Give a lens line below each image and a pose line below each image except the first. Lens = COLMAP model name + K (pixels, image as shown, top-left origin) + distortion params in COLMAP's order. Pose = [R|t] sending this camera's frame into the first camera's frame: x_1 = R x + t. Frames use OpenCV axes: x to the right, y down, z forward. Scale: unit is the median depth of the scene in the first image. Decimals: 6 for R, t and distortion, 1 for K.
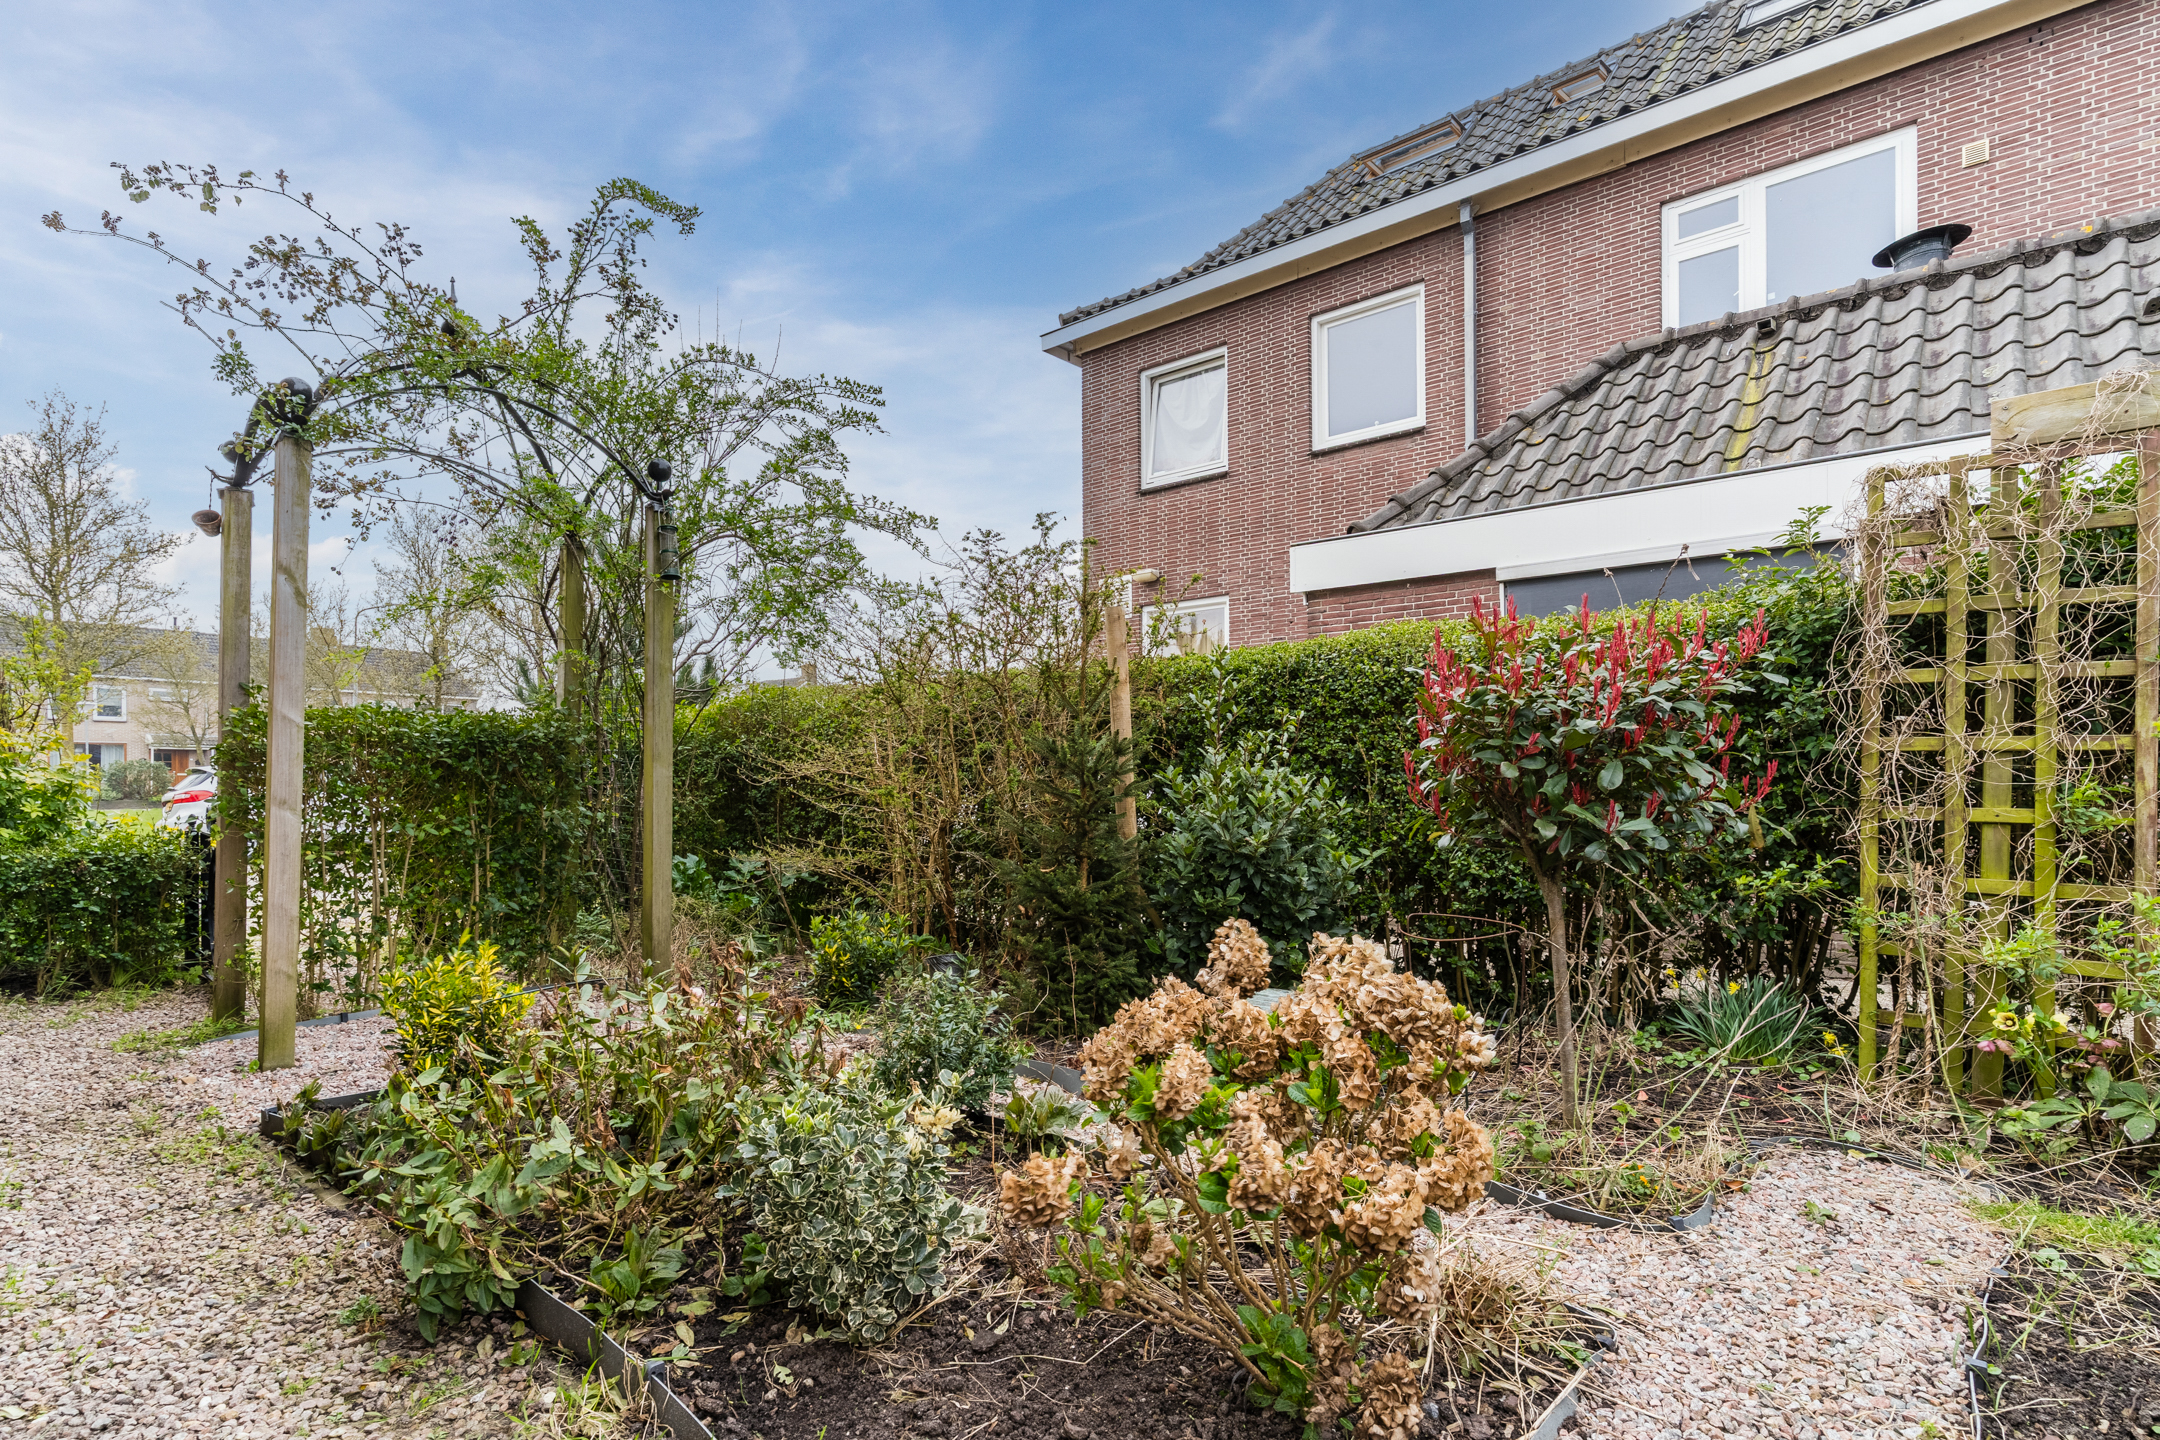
lens RADIAL K [[1111.5, 0, 1077.4], [0, 1111.5, 736.1], [0, 0, 1]] dist [0.001522, 0.000448]
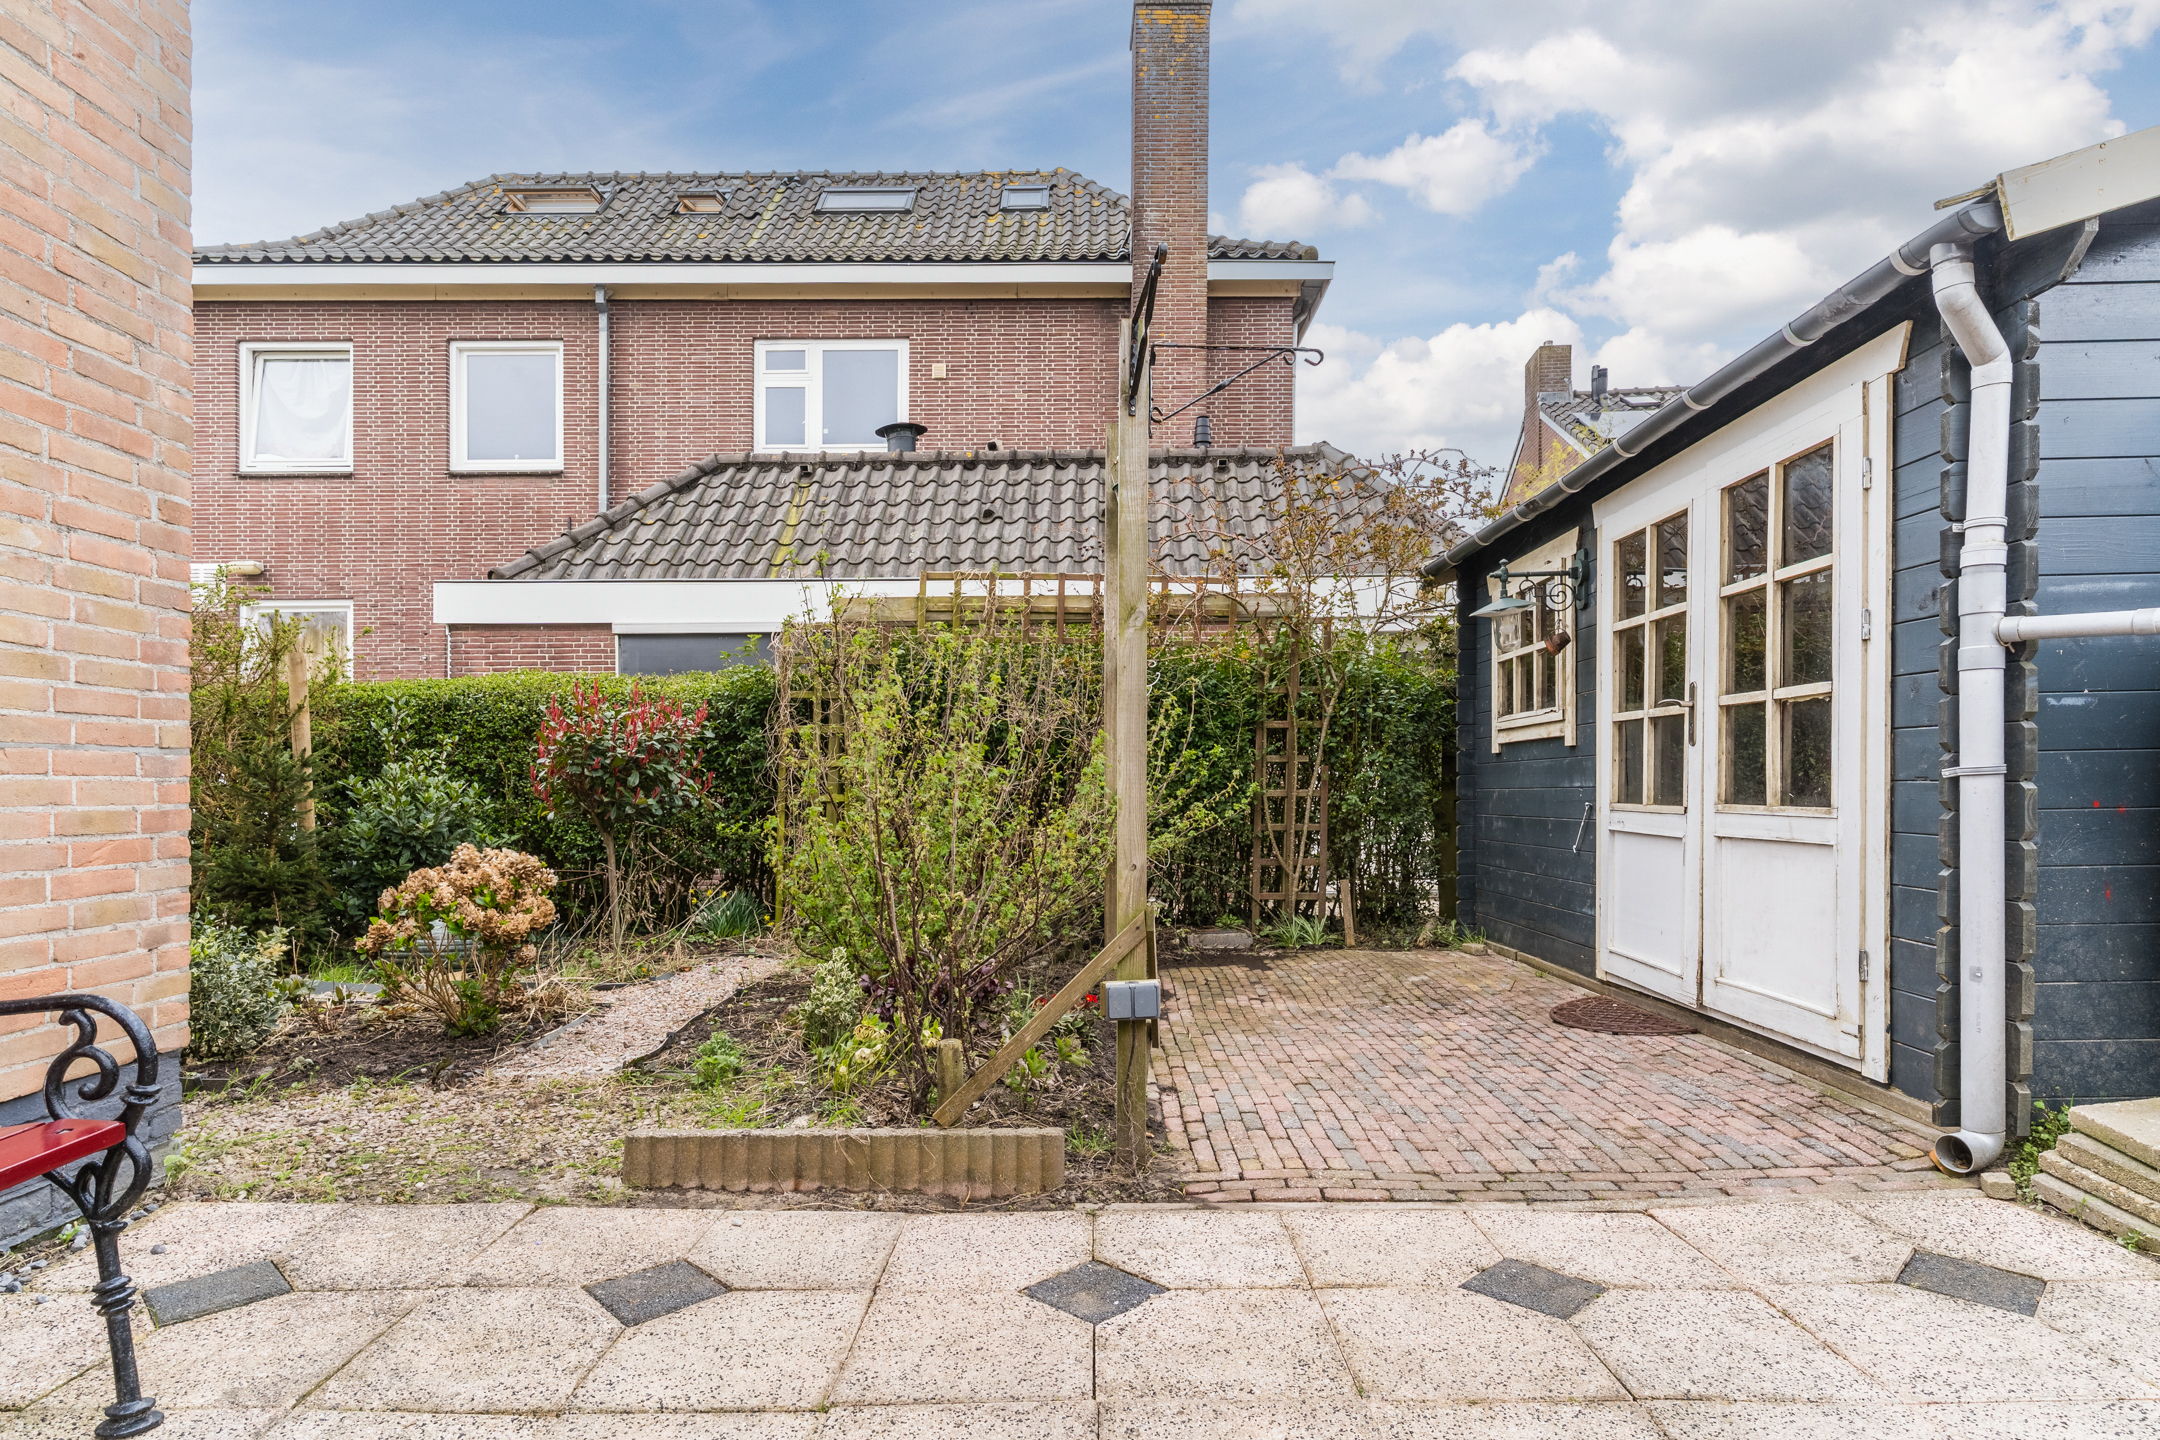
lens RADIAL K [[1177.6, 0, 1079.8], [0, 1177.6, 772.0], [0, 0, 1]] dist [-0.000576, -0.000603]
pose [[0.758732, 0.000483, 0.651403, -0.097774], [-0.016187, 0.999705, 0.018114, -0.009548], [-0.651202, -0.024288, 0.758516, -0.373088]]
